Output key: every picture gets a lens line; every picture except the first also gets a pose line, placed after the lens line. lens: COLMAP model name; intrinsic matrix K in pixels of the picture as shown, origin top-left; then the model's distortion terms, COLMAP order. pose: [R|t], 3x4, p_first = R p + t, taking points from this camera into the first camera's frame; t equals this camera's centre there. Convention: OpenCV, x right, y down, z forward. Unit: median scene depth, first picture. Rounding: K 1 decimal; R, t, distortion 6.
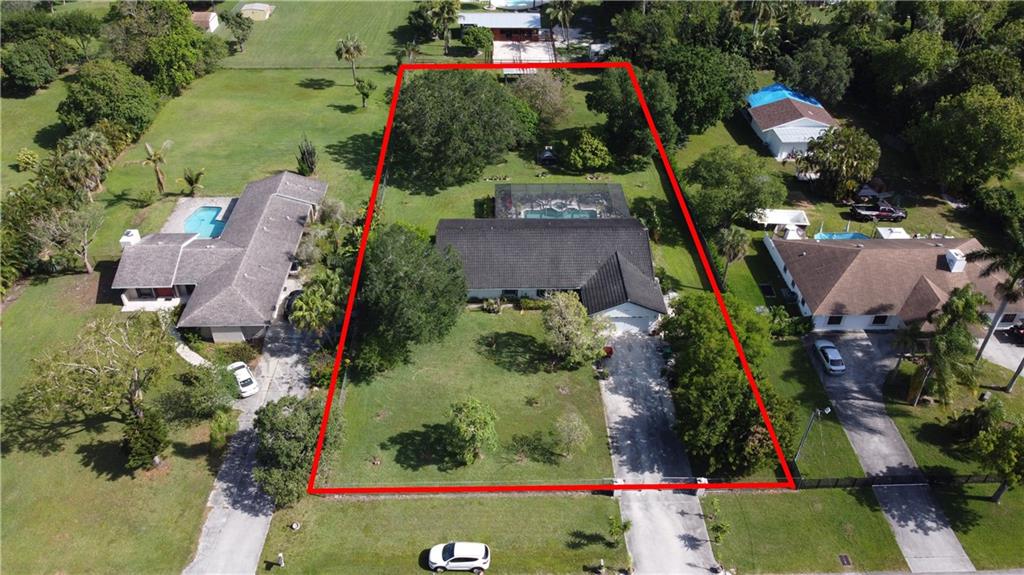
lens RADIAL K [[772.2, 0, 514.3], [0, 772.2, 309.4], [0, 0, 1]] dist [0.007917, 0.001304]
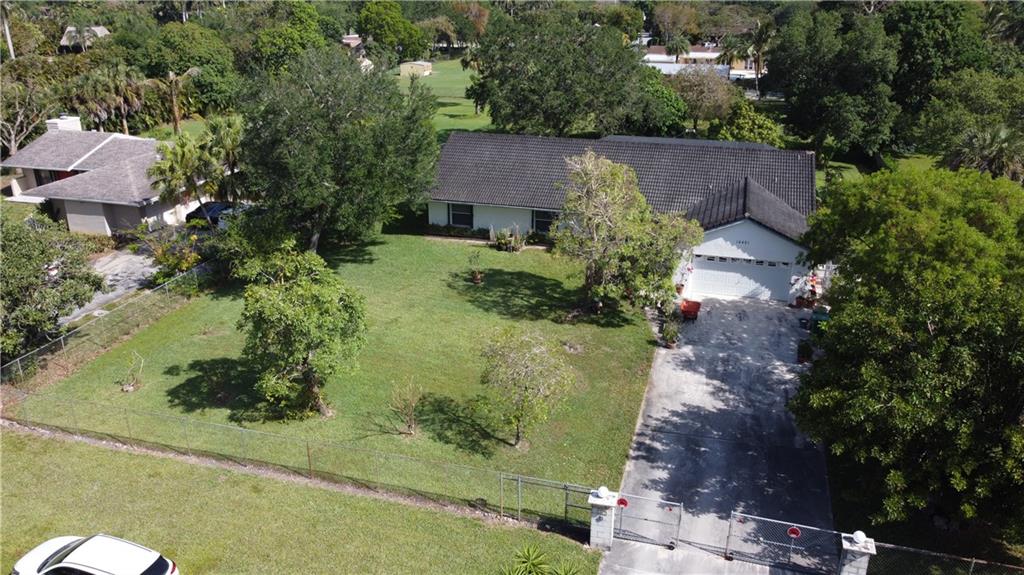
lens RADIAL K [[762.8, 0, 513.7], [0, 762.8, 319.9], [0, 0, 1]] dist [0.063795, -0.093462]
pose [[0.952631, 0.111006, -0.283146, 0.140777], [-0.177884, 0.958521, -0.222699, 0.176548], [0.246681, 0.262517, 0.932863, 0.478829]]
